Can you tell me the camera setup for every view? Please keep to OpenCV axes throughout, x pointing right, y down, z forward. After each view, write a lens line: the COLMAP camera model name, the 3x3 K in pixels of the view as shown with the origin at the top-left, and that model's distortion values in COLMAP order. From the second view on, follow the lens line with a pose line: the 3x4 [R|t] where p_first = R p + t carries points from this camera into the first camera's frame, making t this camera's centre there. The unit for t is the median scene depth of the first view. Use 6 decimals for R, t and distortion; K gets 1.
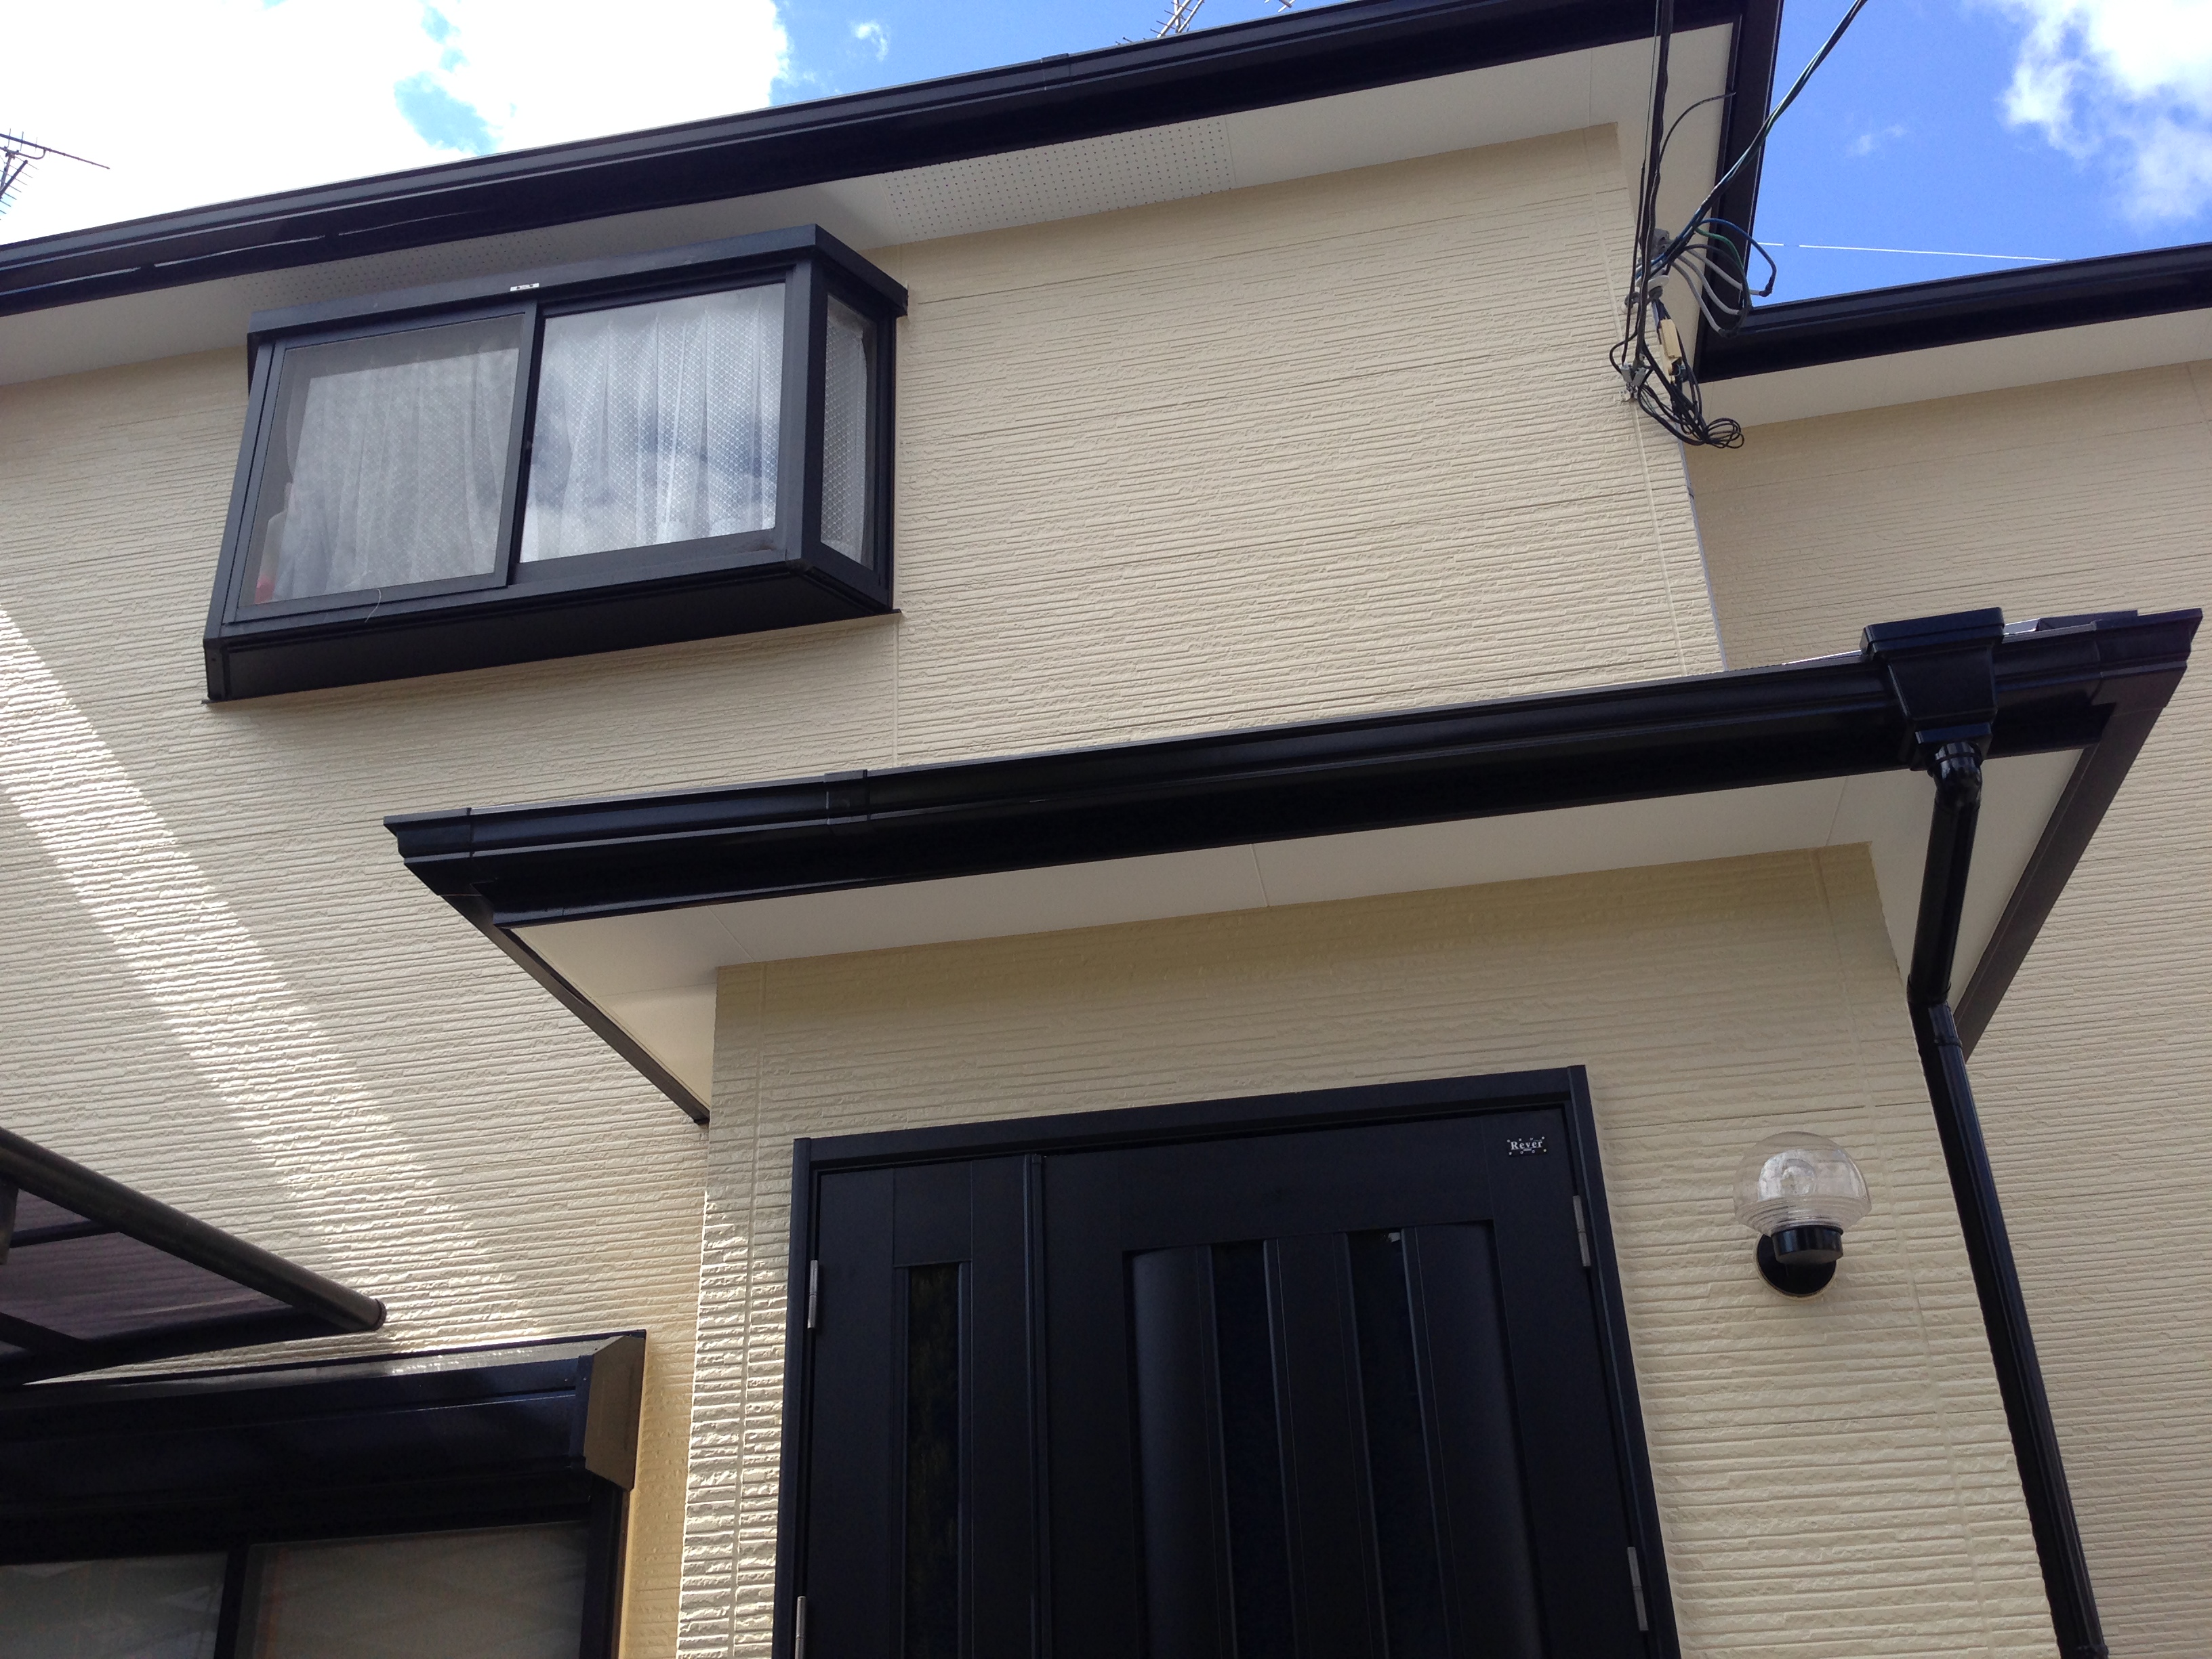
lens RADIAL K [[2039.6, 0, 1106.0], [0, 2039.6, 829.5], [0, 0, 1]] dist [0.127241, -0.233947]
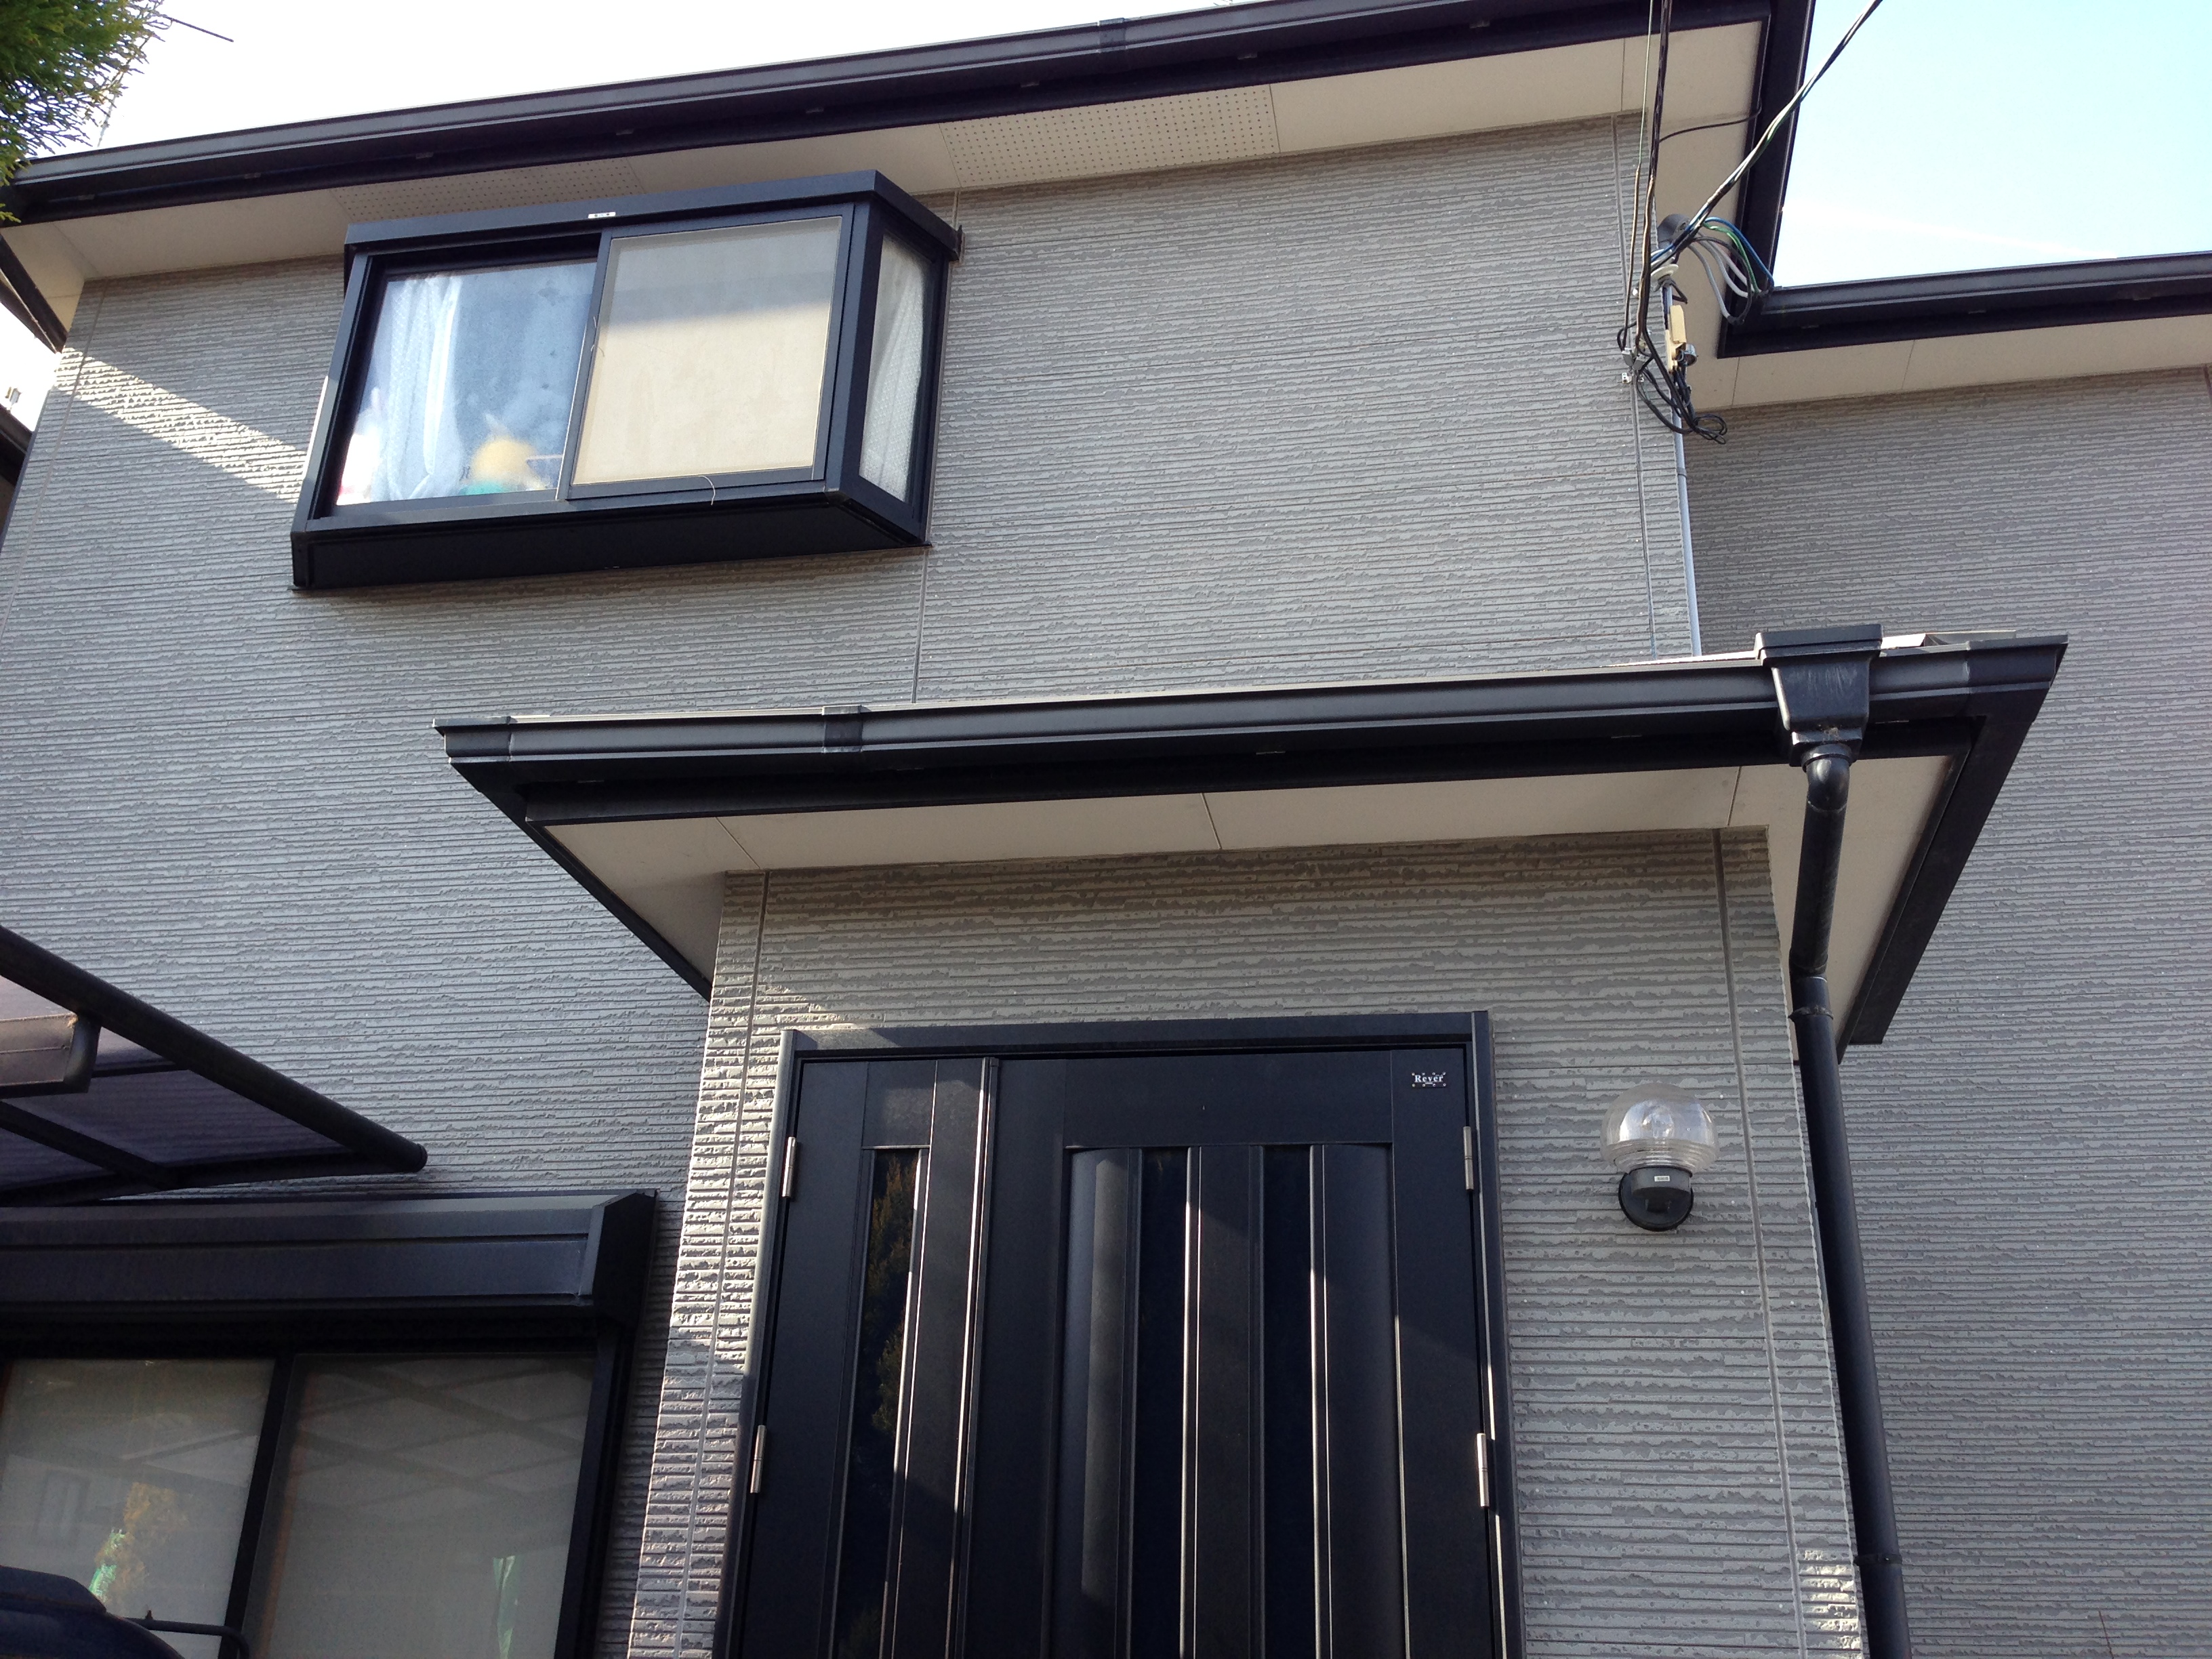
lens RADIAL K [[2039.6, 0, 1106.0], [0, 2039.6, 829.5], [0, 0, 1]] dist [0.127241, -0.233947]
pose [[0.997281, 0.063454, -0.037466, 0.054384], [-0.061567, 0.996872, 0.049548, -0.022818], [0.040493, -0.047107, 0.998069, -0.097565]]
